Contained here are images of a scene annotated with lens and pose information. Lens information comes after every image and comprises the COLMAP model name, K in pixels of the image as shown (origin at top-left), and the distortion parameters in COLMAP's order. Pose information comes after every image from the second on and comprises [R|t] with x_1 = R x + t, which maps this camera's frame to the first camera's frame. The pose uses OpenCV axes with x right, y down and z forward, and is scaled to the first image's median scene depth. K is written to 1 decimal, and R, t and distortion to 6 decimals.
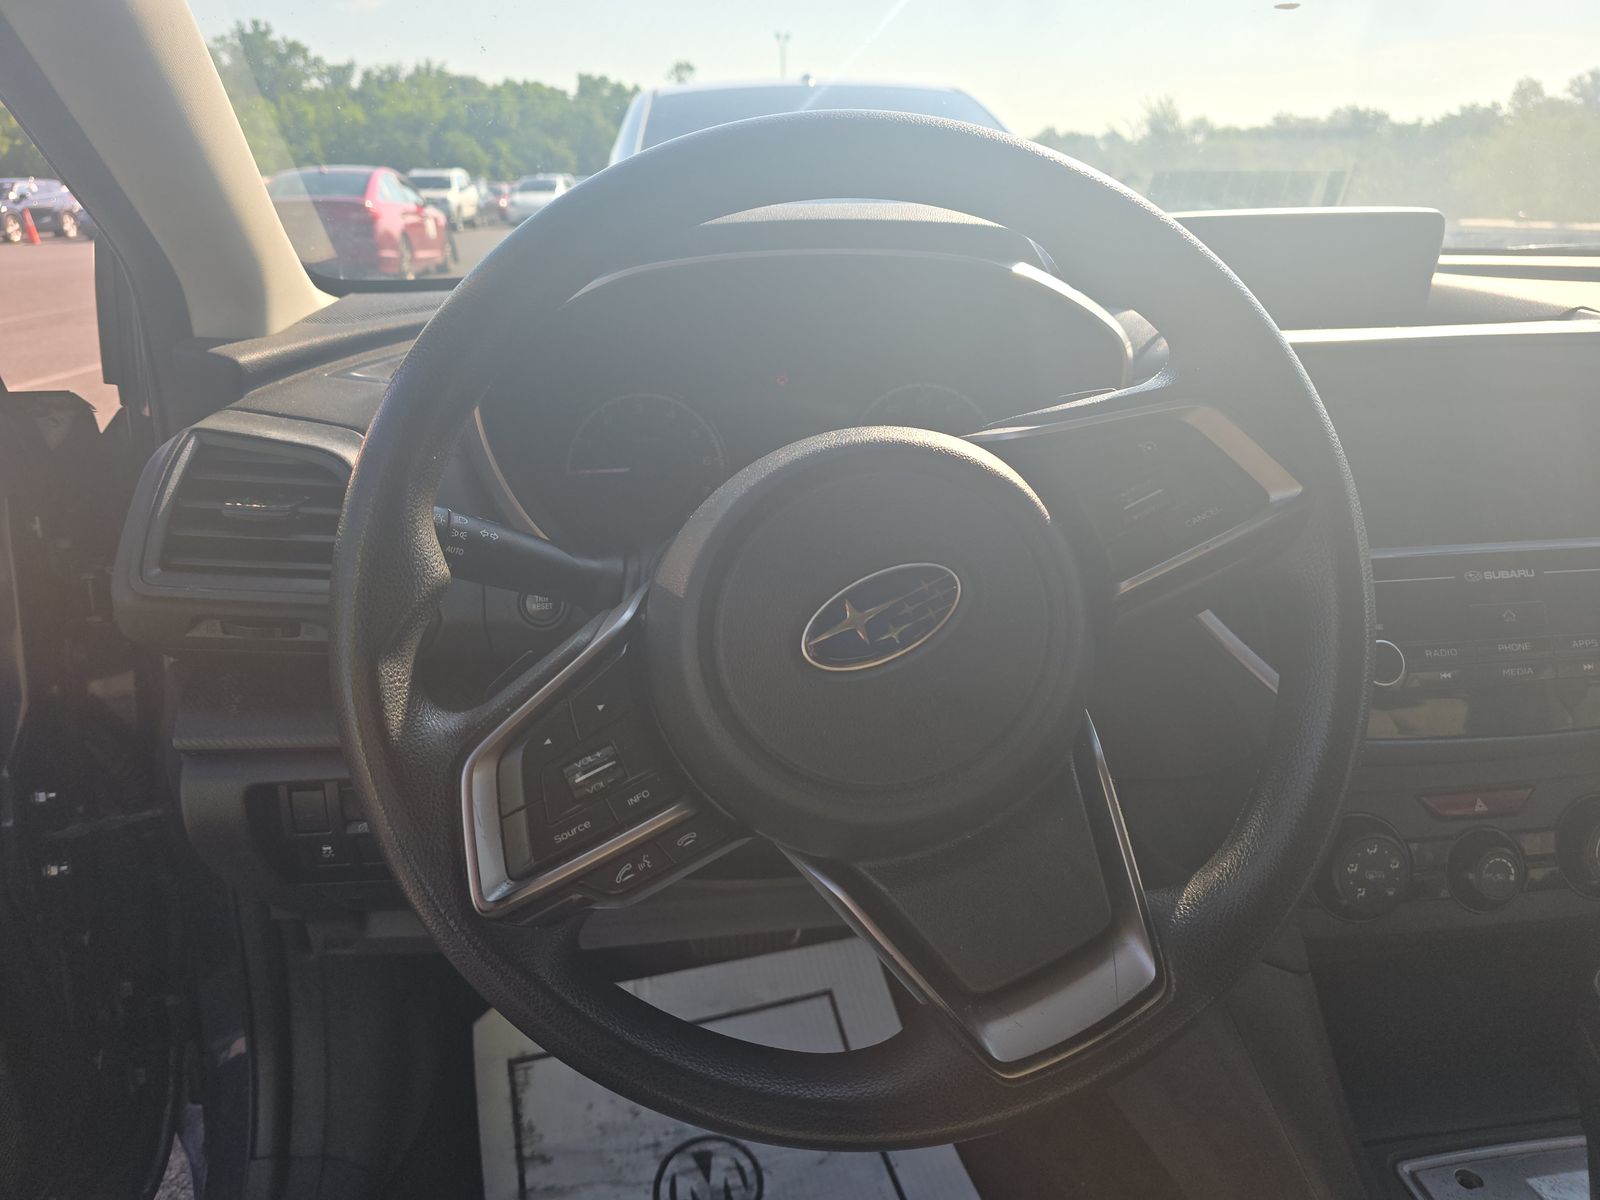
lens RADIAL K [[1096.0, 0, 795.9], [0, 1096.0, 574.7], [0, 0, 1]] dist [0.027547, -0.037588]
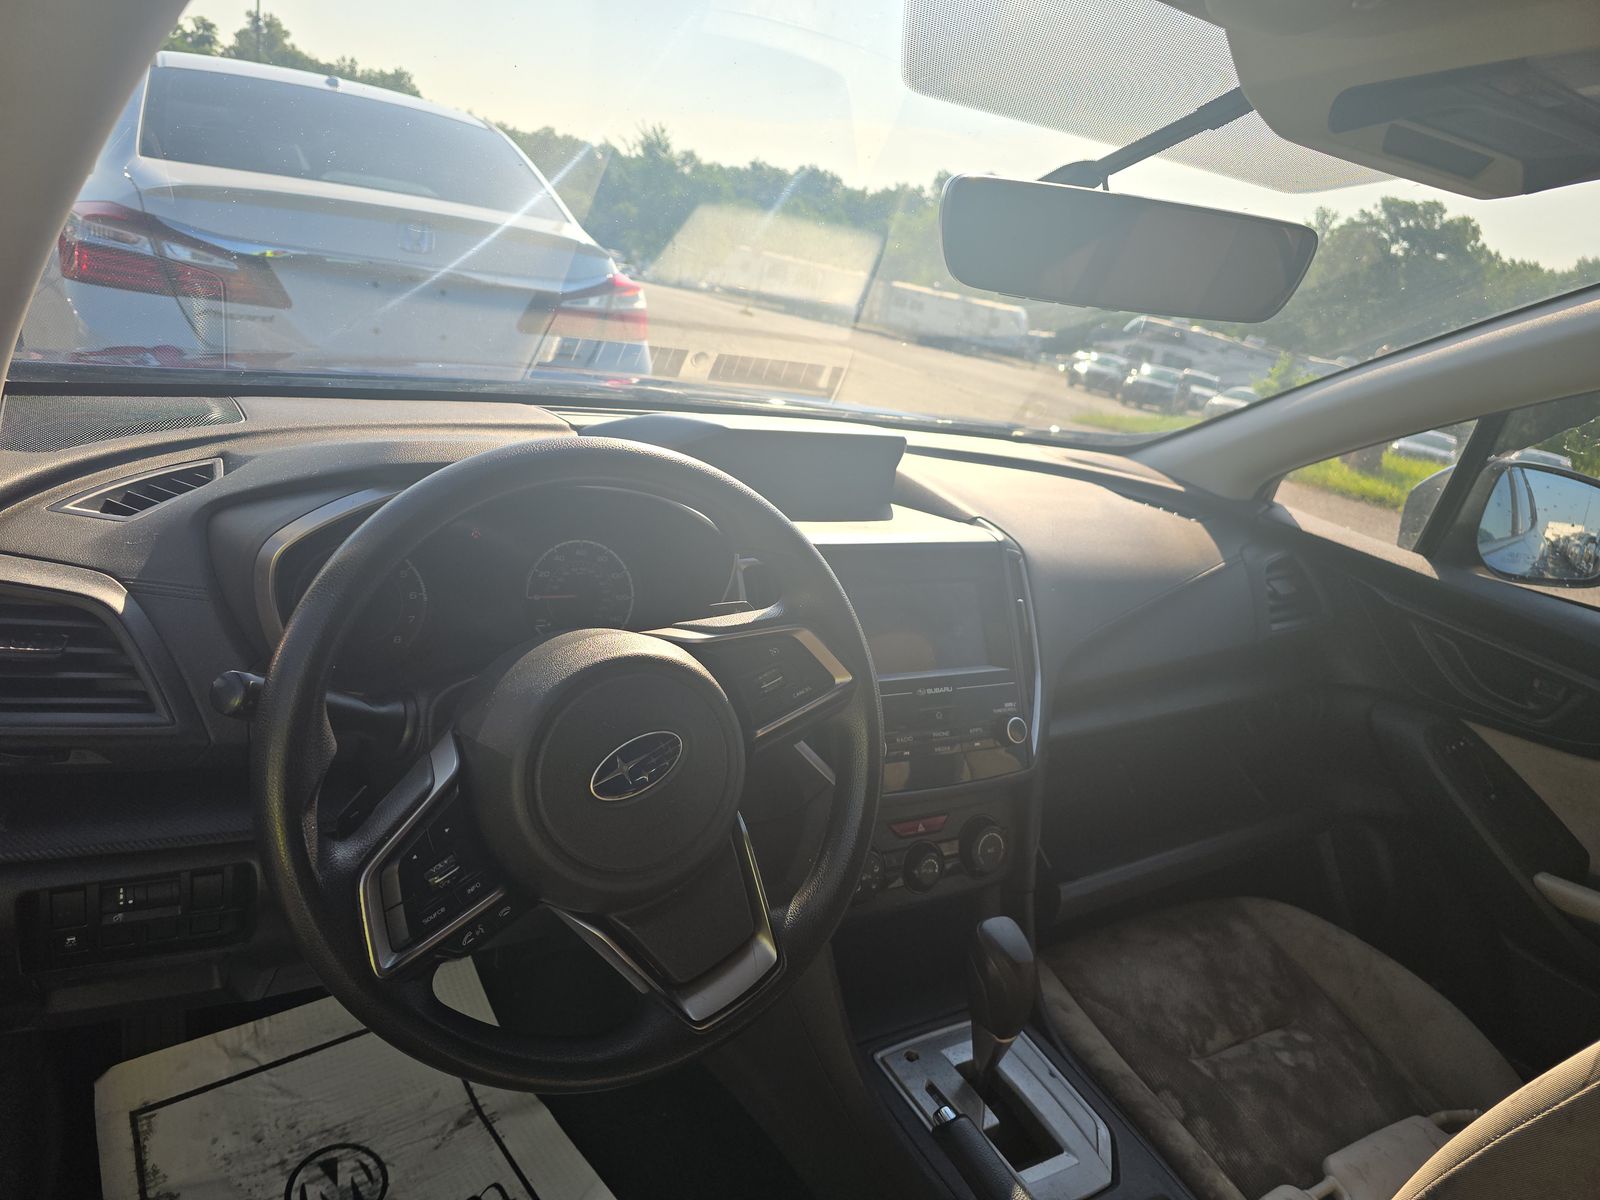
lens RADIAL K [[1096.0, 0, 795.9], [0, 1096.0, 574.7], [0, 0, 1]] dist [0.027547, -0.037588]
pose [[0.893110, 0.027150, 0.449017, -0.185109], [-0.031622, 0.999497, 0.002461, -0.105213], [-0.448725, -0.016397, 0.893520, -0.237175]]
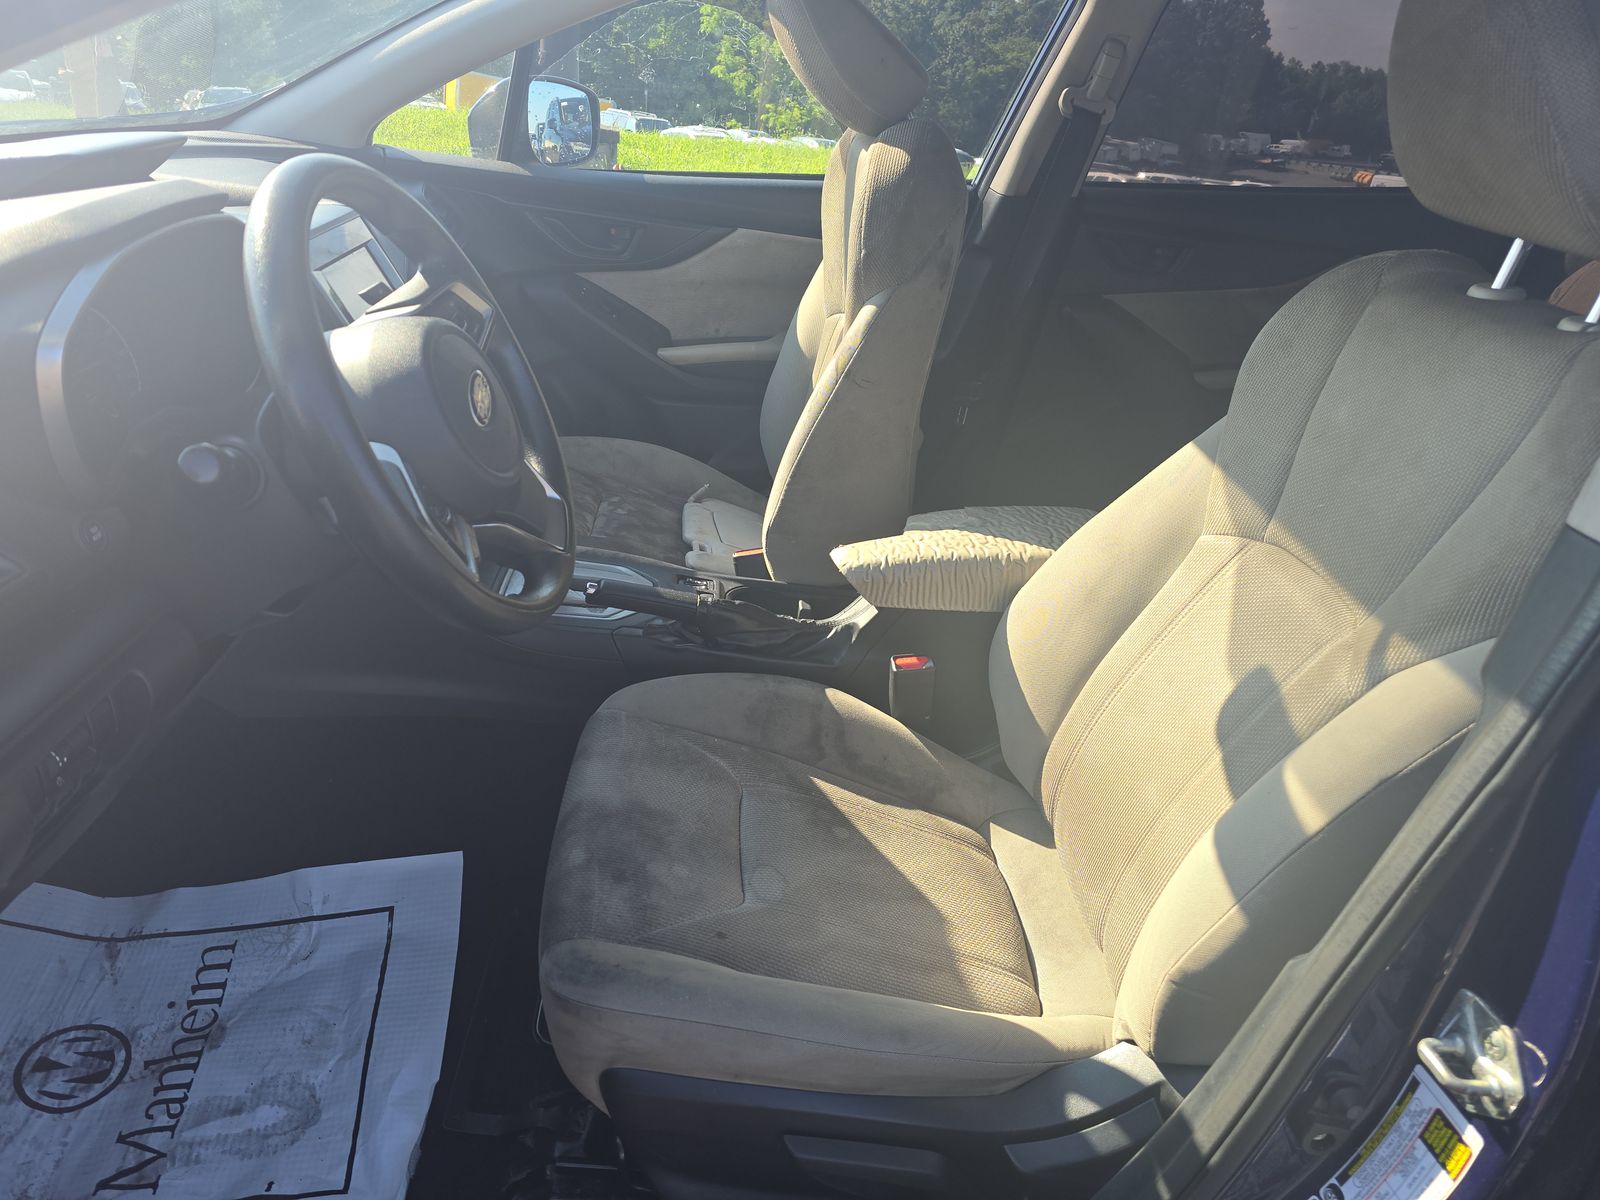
lens RADIAL K [[1096.0, 0, 795.9], [0, 1096.0, 574.7], [0, 0, 1]] dist [0.027547, -0.037588]
pose [[0.070079, -0.423203, 0.903321, -0.820960], [0.231694, 0.887688, 0.397904, -0.160920], [-0.970261, 0.181409, 0.160262, 0.018410]]
